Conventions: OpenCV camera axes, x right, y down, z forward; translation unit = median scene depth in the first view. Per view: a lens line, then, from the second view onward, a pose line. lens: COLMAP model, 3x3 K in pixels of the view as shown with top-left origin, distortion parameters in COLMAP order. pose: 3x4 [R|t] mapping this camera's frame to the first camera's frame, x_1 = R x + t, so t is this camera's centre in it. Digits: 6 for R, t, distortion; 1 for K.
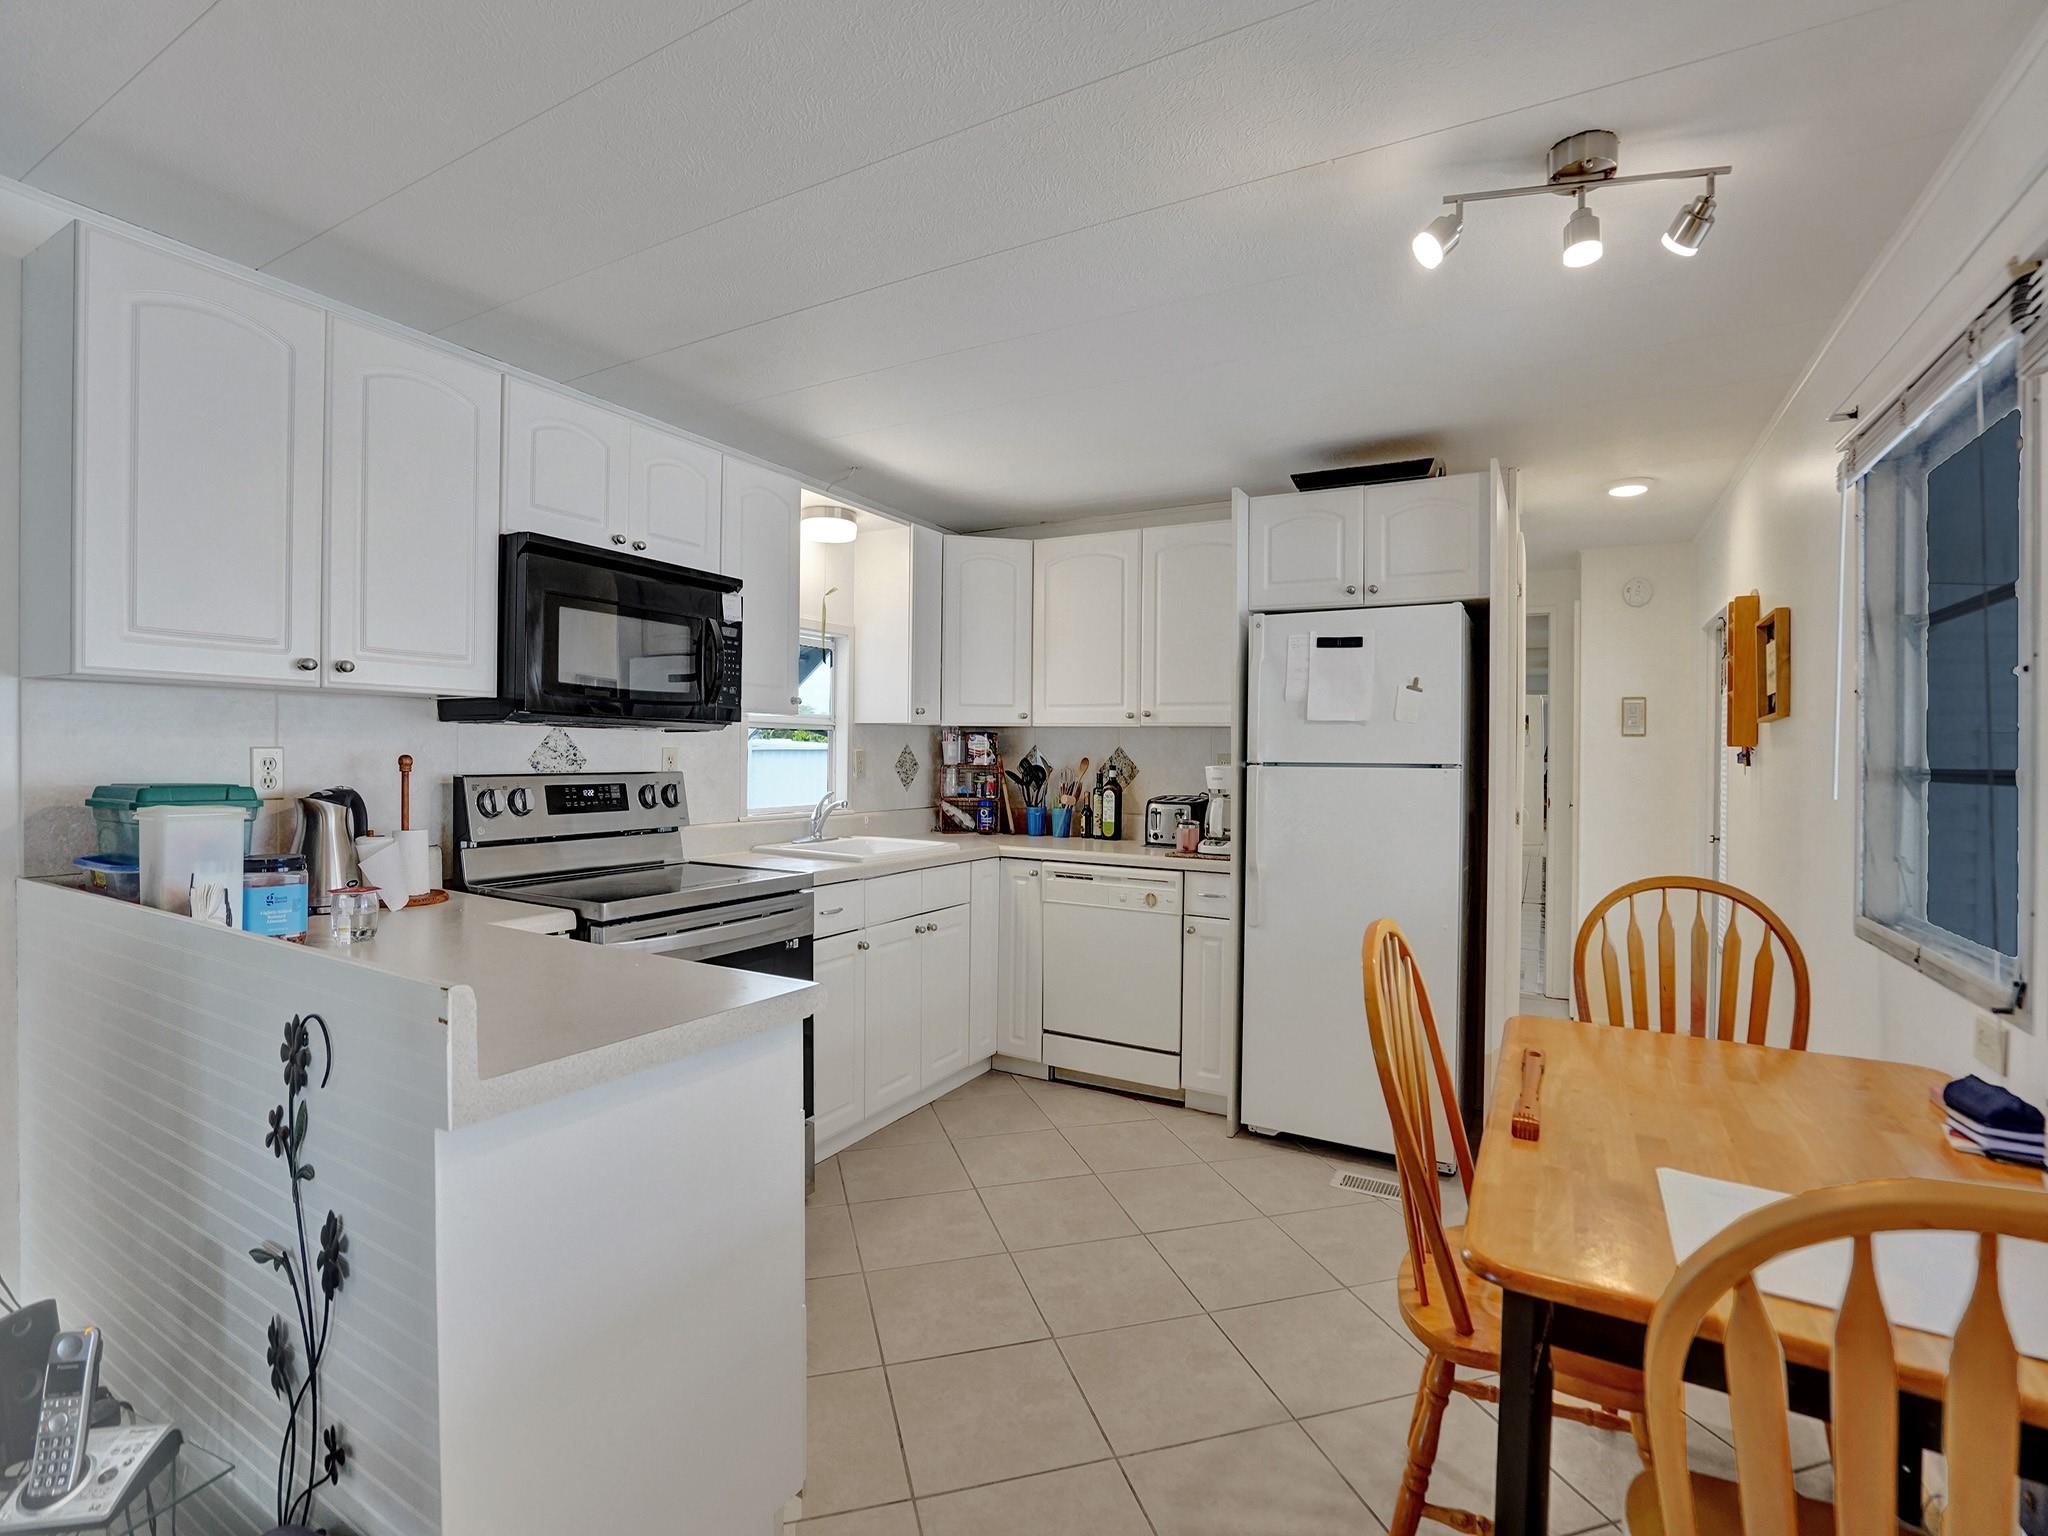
lens RADIAL K [[951.9, 0, 1012.0], [0, 951.9, 760.2], [0, 0, 1]] dist [-0.046814, 0.000369]
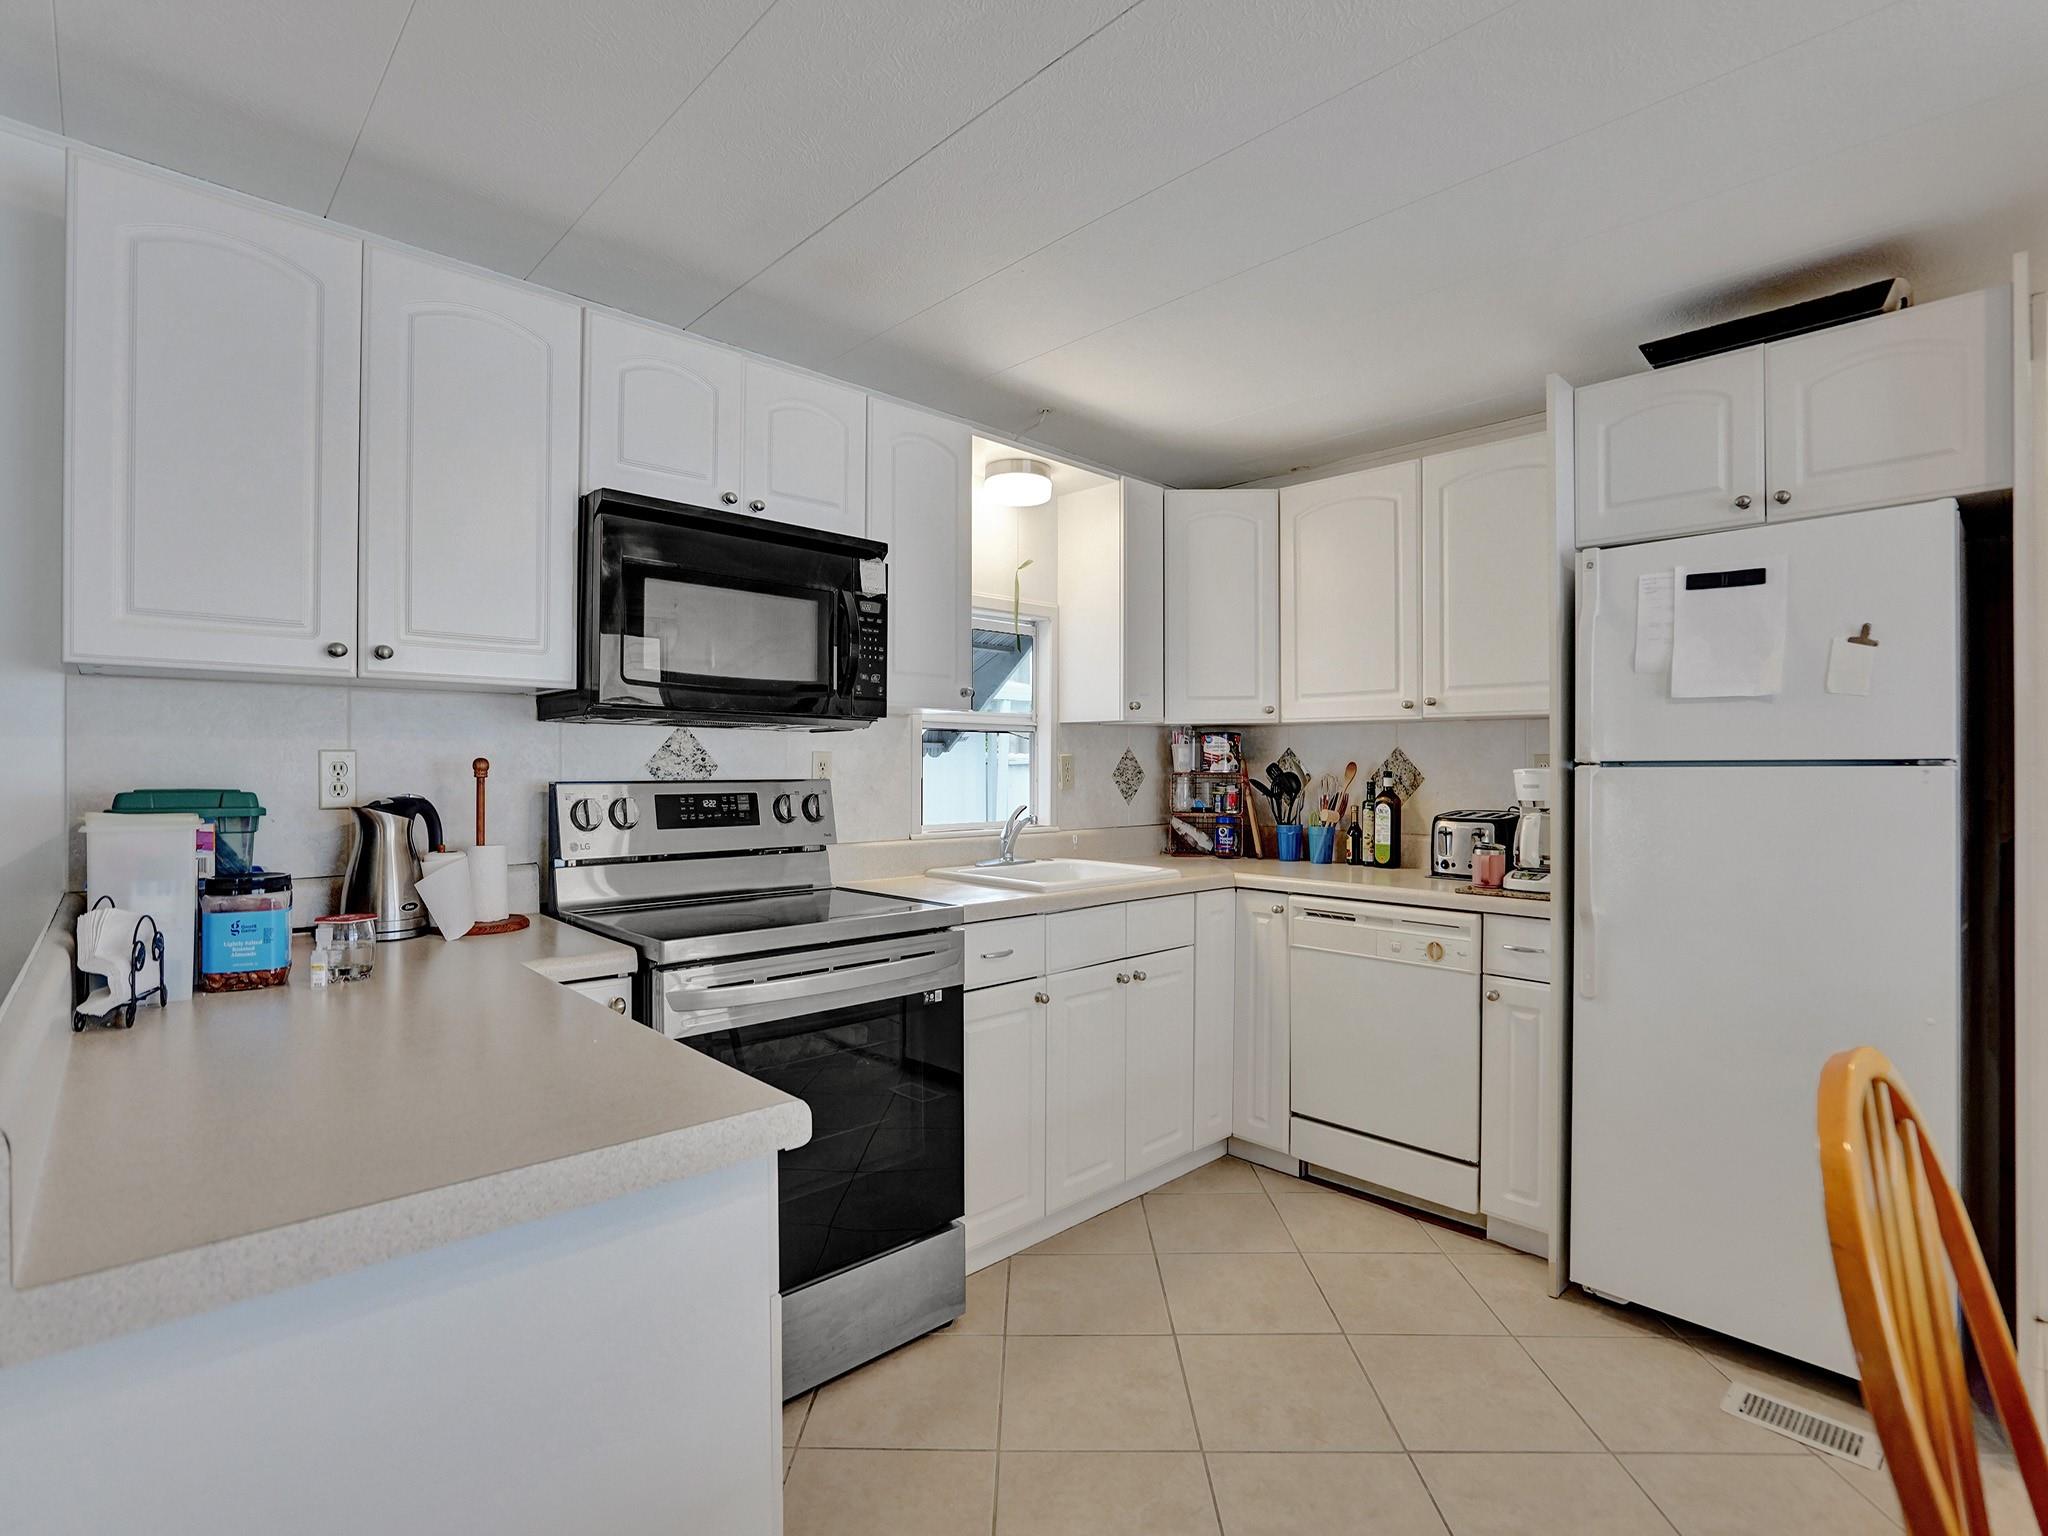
lens RADIAL K [[993.9, 0, 1024.0], [0, 993.9, 768.0], [0, 0, 1]] dist [-0.054076, 0.030902]
pose [[0.960246, -0.008776, -0.279018, 0.061248], [0.006421, 0.999936, -0.009353, 0.011228], [0.279082, 0.007190, 0.960240, 0.200455]]
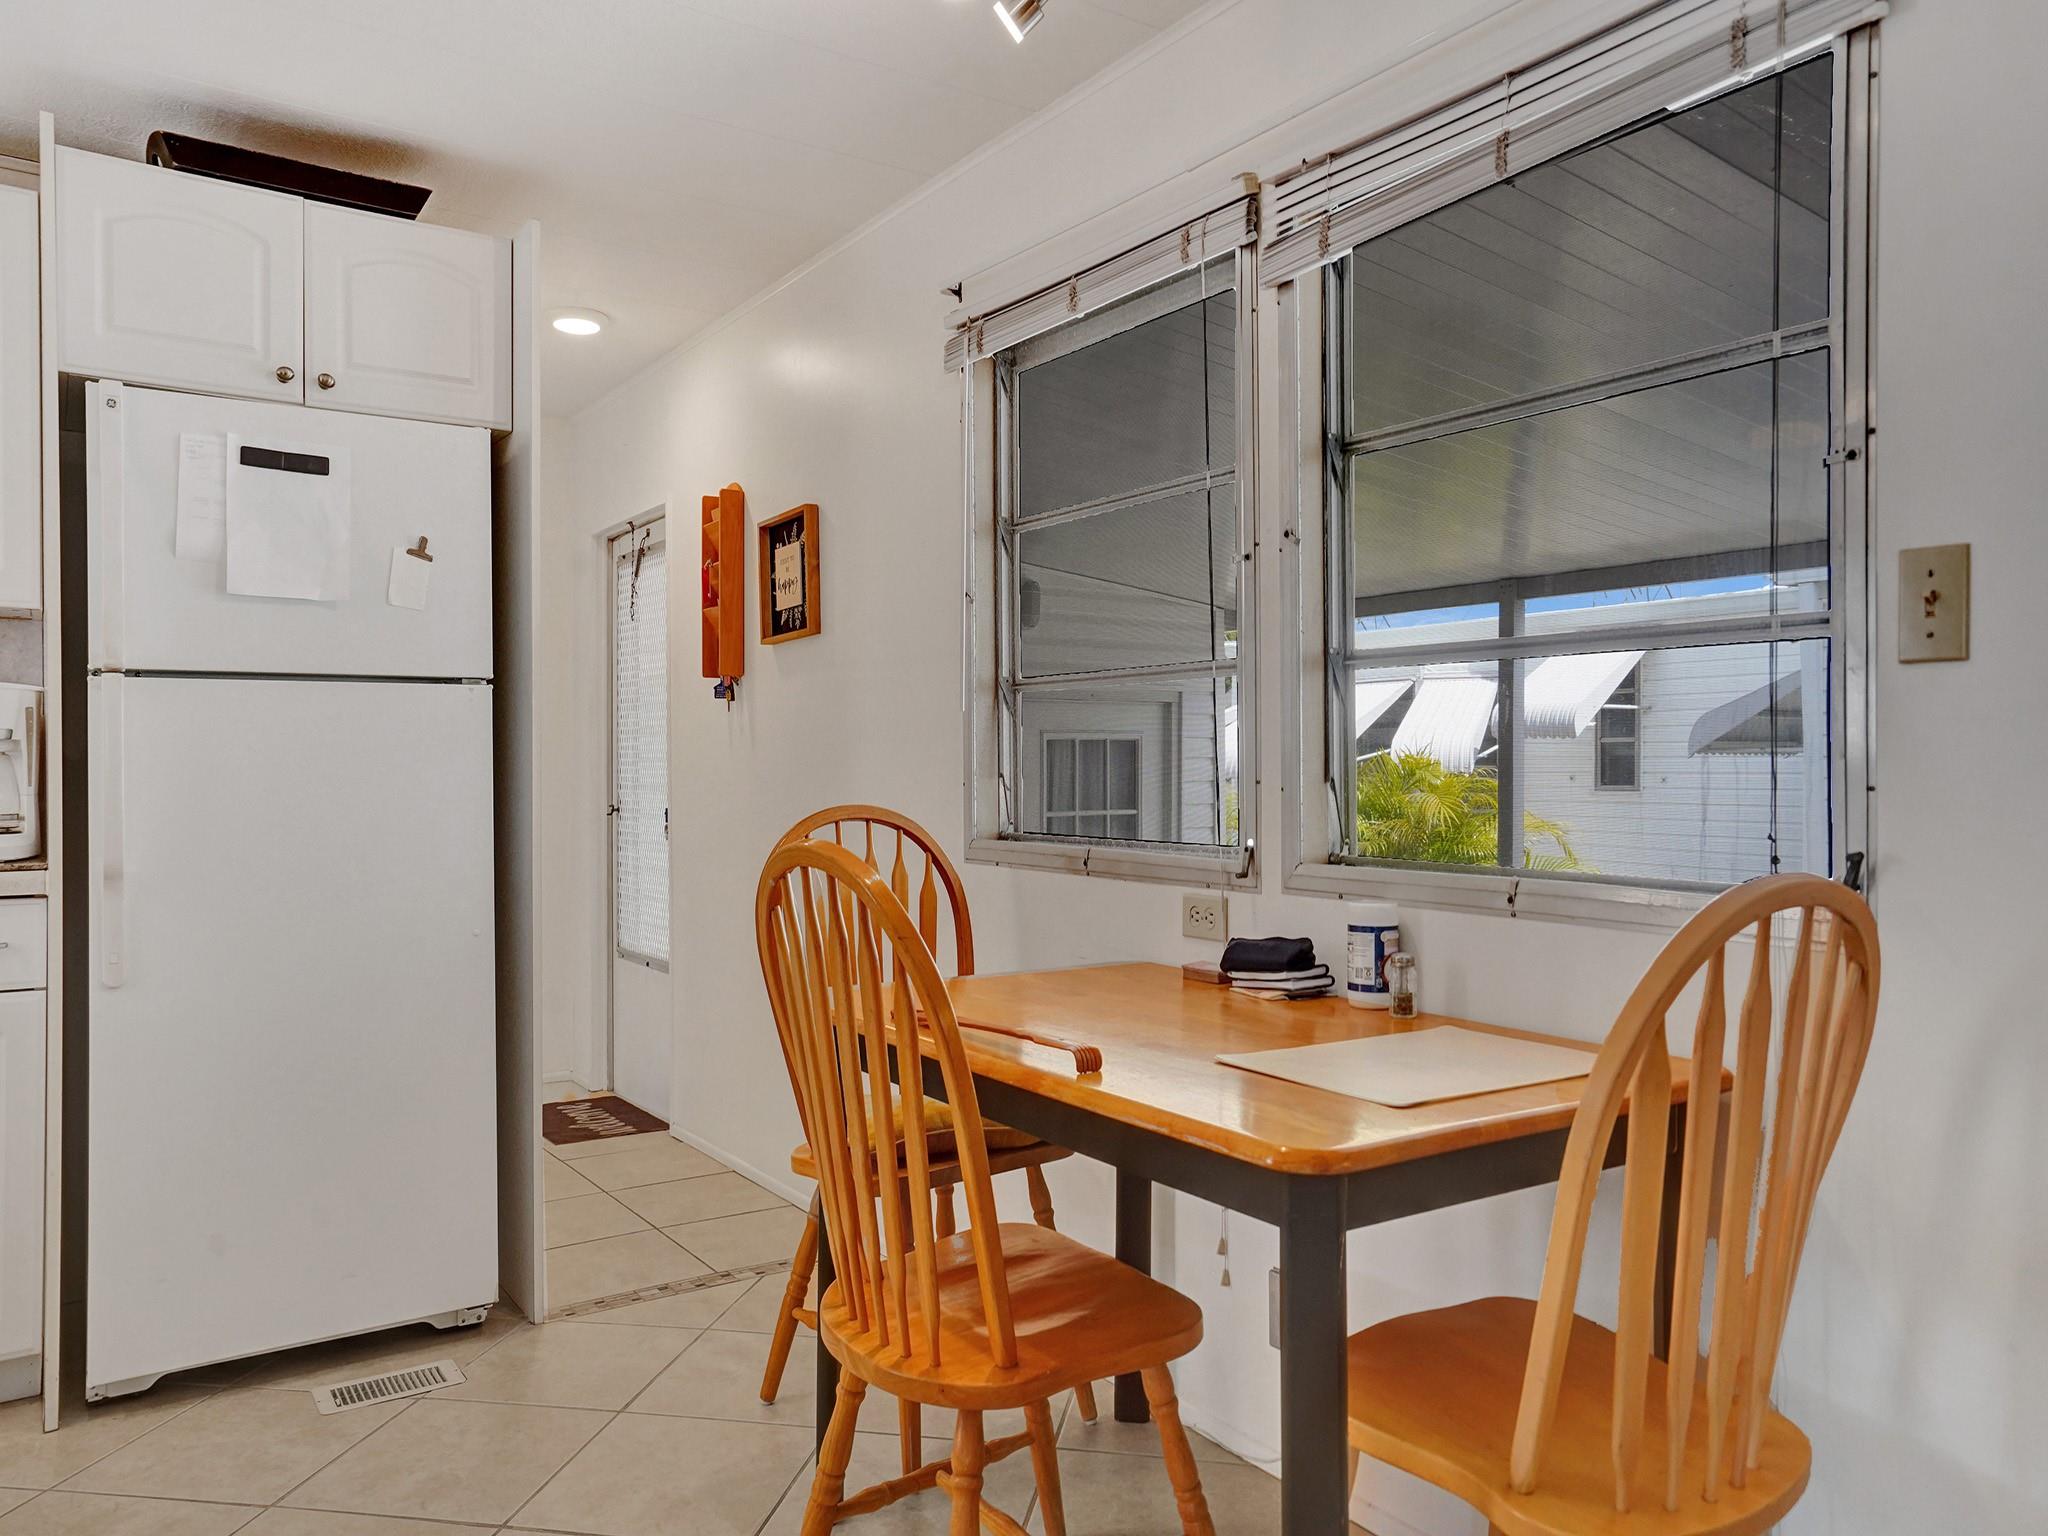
lens RADIAL K [[1454.1, 0, 1026.0], [0, 1454.1, 758.8], [0, 0, 1]] dist [0.005586, 0.002410]
pose [[0.435085, -0.010156, 0.900332, -0.246121], [0.012369, 0.999909, 0.005302, 0.054239], [-0.900305, 0.008830, 0.435171, 0.216170]]
